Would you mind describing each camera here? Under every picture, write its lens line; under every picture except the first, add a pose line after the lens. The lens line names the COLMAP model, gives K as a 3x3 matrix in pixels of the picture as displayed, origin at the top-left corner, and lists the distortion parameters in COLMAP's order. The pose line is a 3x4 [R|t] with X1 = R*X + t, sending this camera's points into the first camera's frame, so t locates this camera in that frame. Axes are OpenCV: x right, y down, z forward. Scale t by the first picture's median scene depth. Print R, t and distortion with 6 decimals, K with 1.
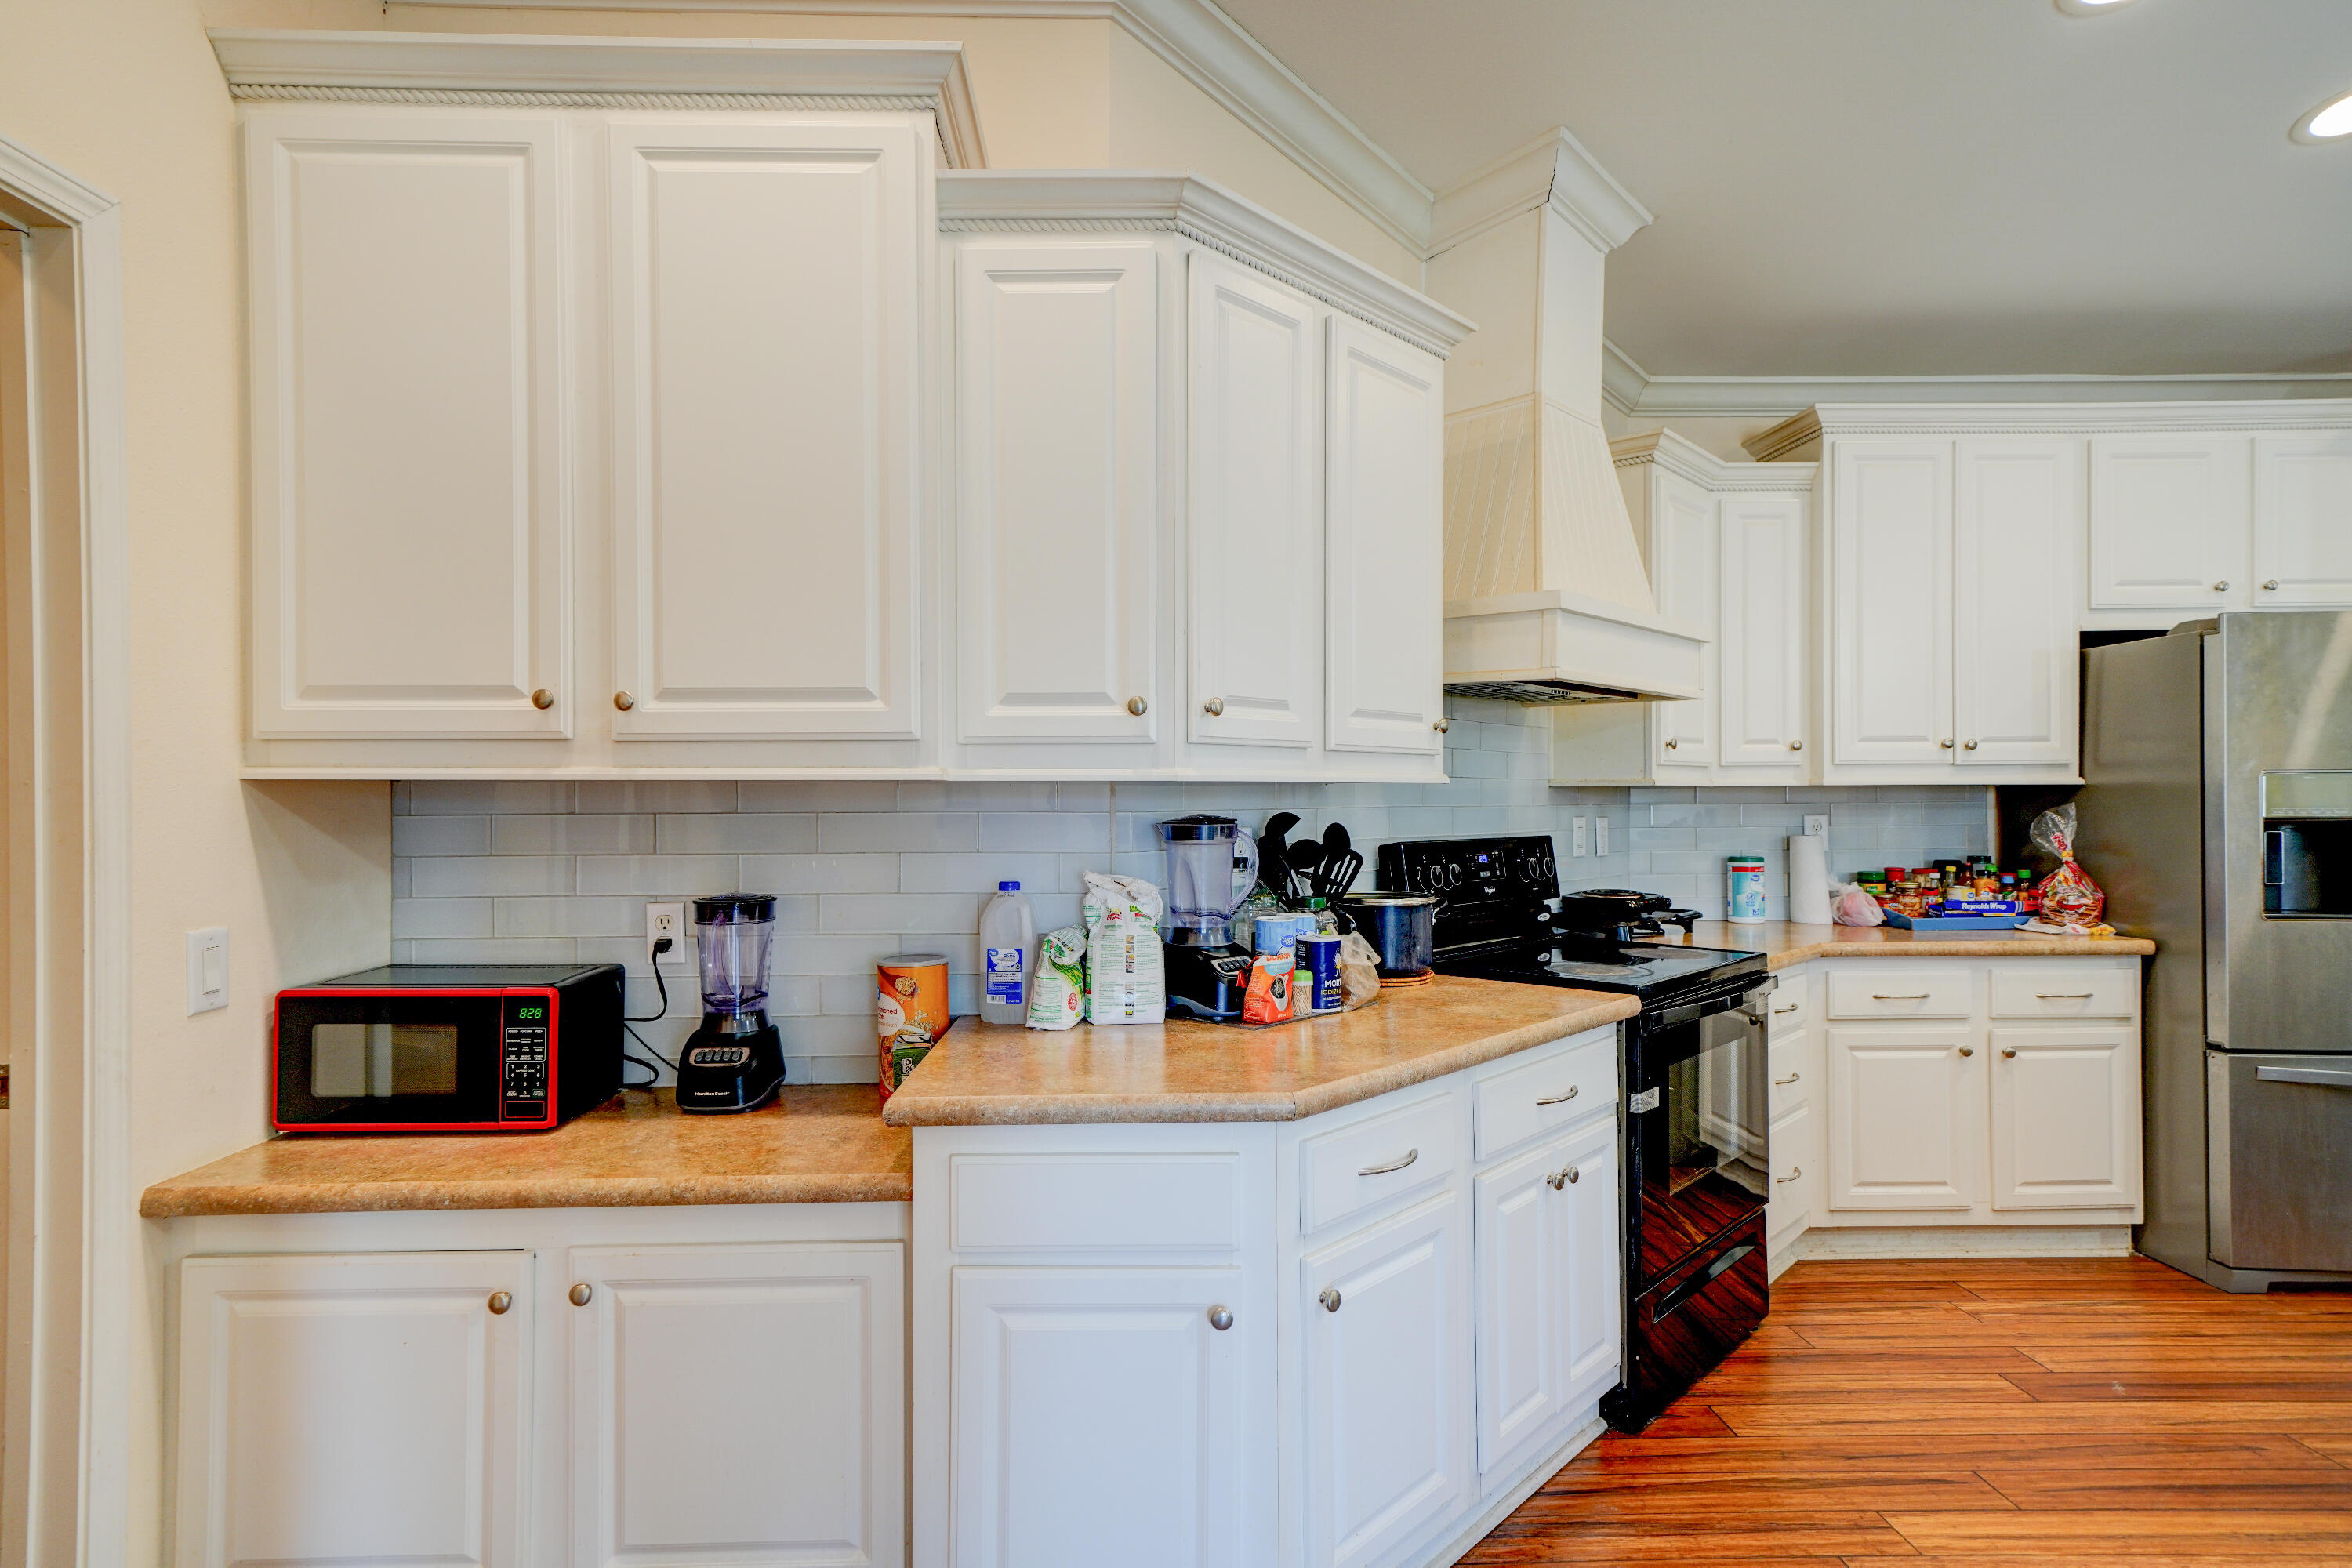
lens RADIAL K [[1208.9, 0, 1174.7], [0, 1208.9, 795.0], [0, 0, 1]] dist [0.016976, -0.000123]
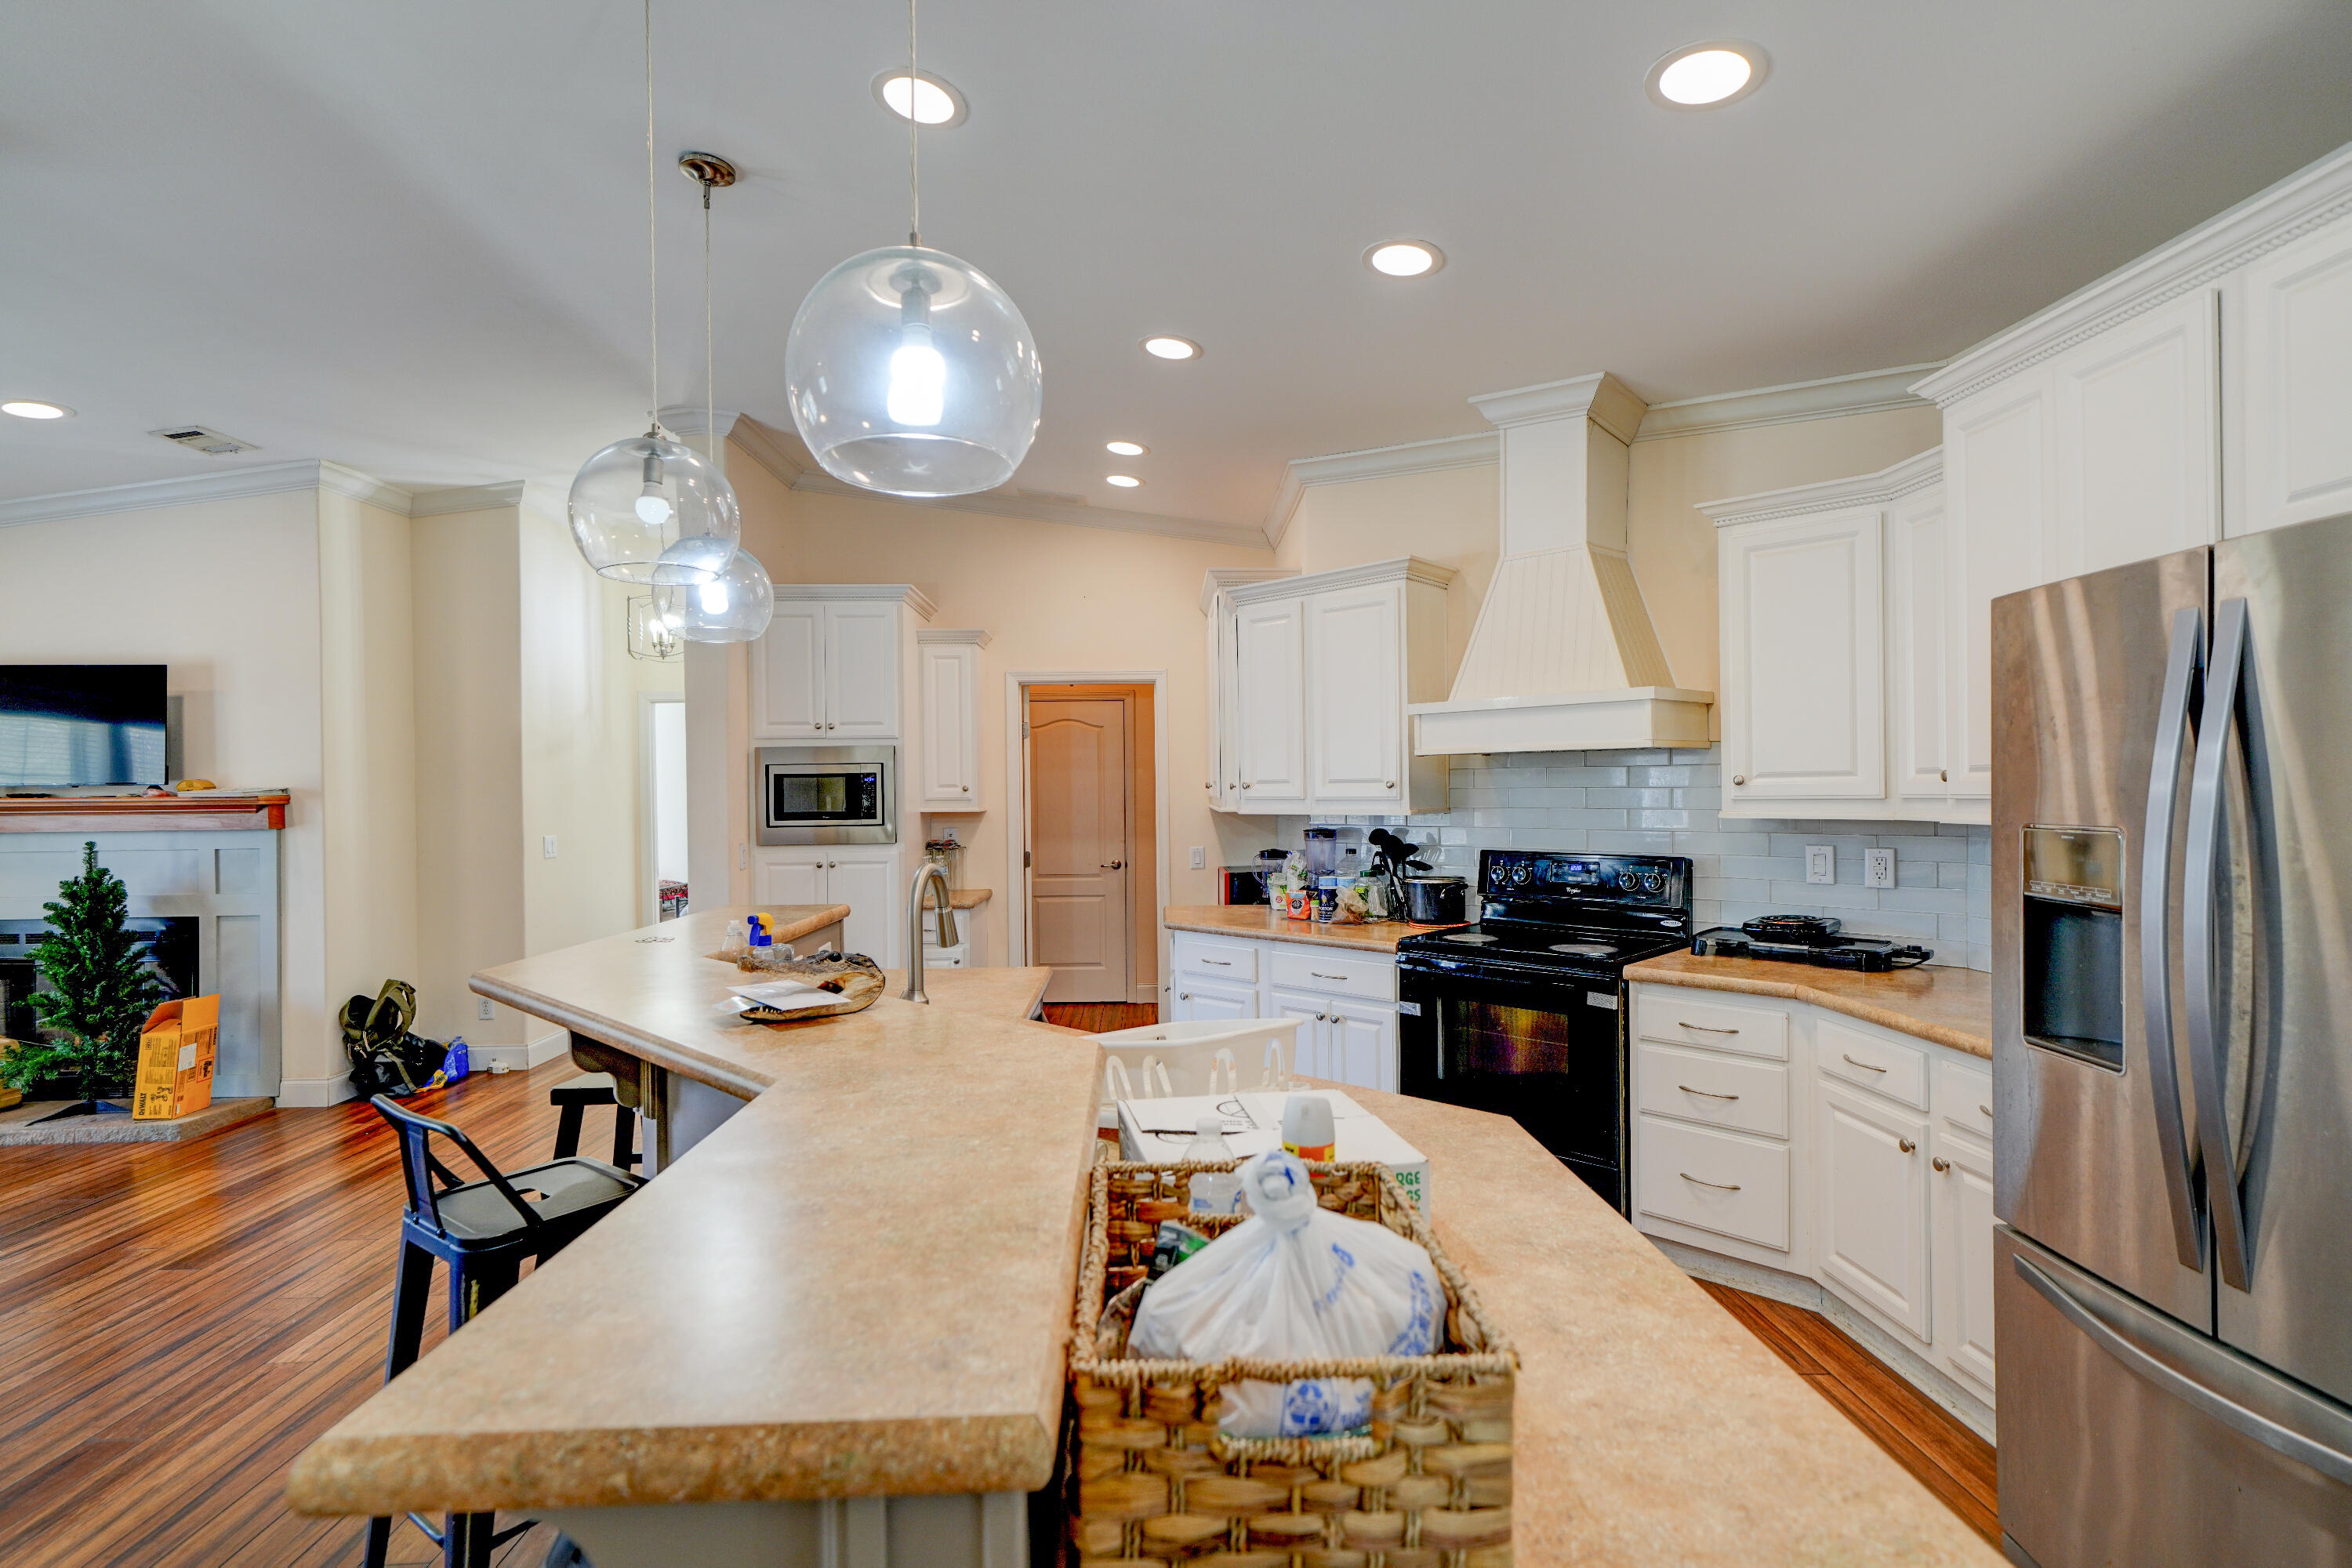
lens RADIAL K [[1129.8, 0, 1172.4], [0, 1129.8, 789.3], [0, 0, 1]] dist [0.000395, -0.000039]
pose [[-0.004859, 0.003341, -0.999983, 1.406916], [0.010806, 0.999936, 0.003289, -0.042840], [0.999930, -0.010790, -0.004895, 0.492588]]
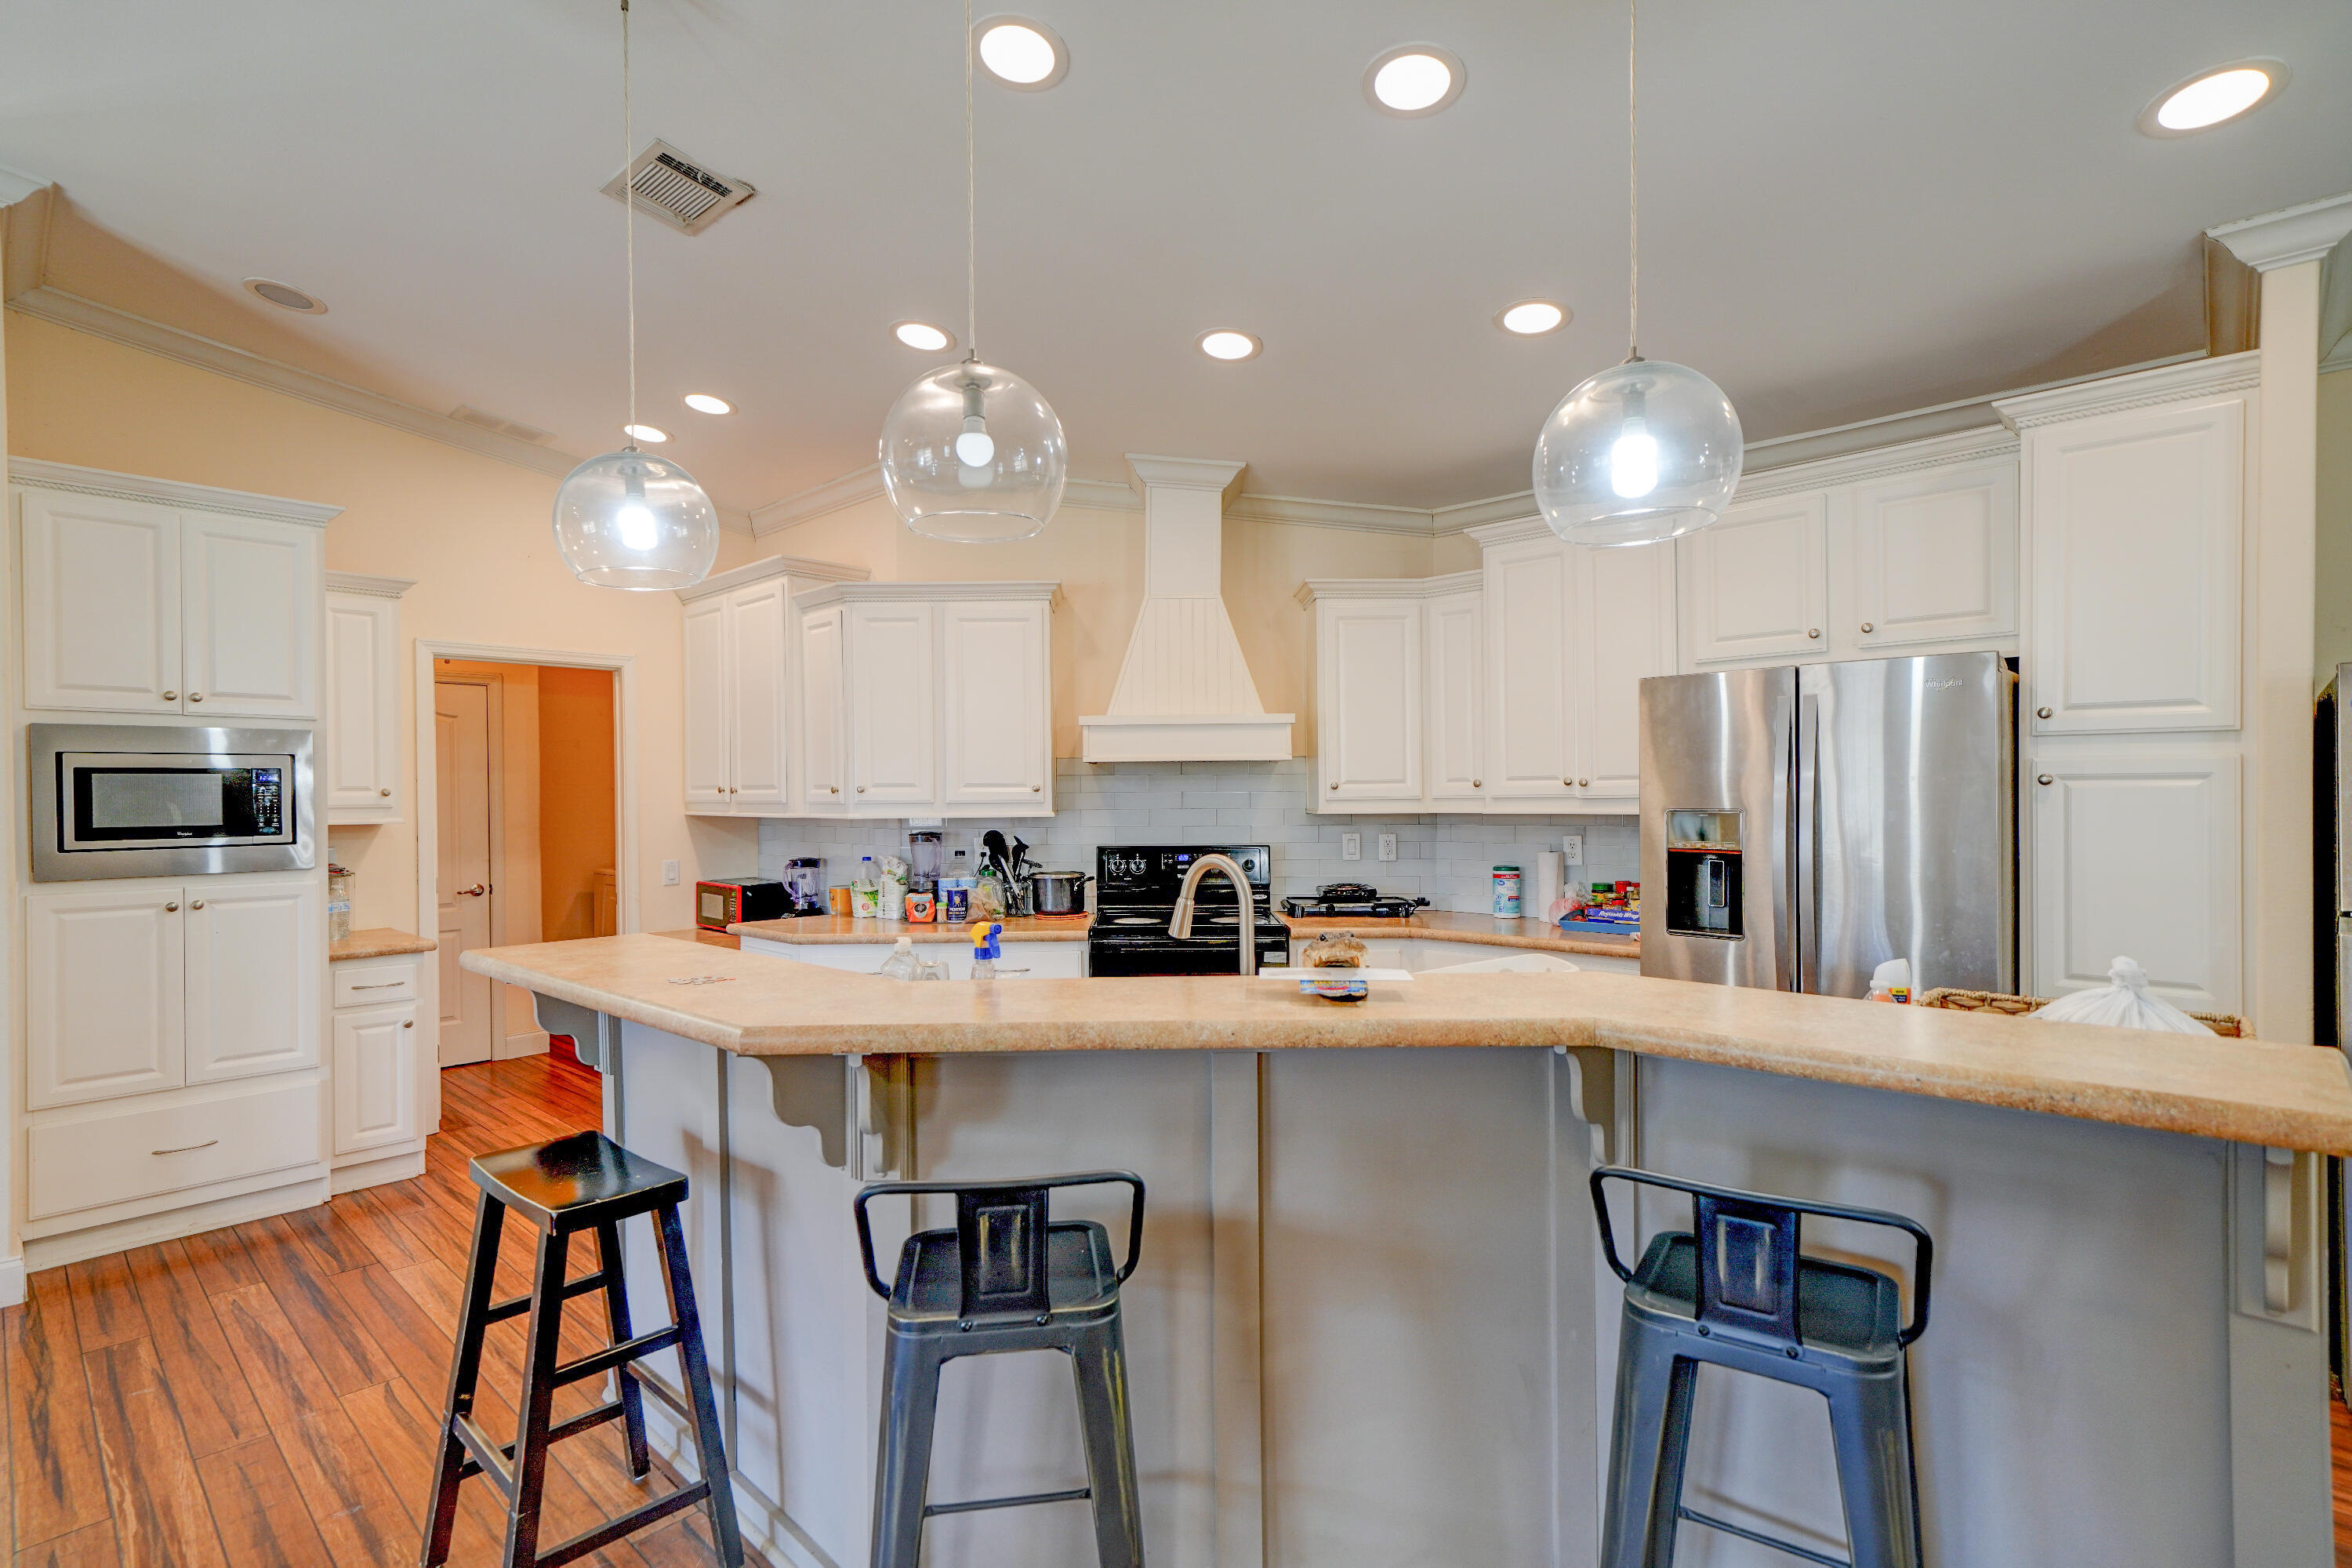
lens RADIAL K [[1086.8, 0, 1176.0], [0, 1086.8, 784.0], [0, 0, 1]] dist [0.000475, -0.000040]
pose [[0.715064, -0.008224, -0.699011, 1.183918], [0.006812, 0.999965, -0.004796, -0.039242], [0.699026, -0.001332, 0.715095, -0.081364]]
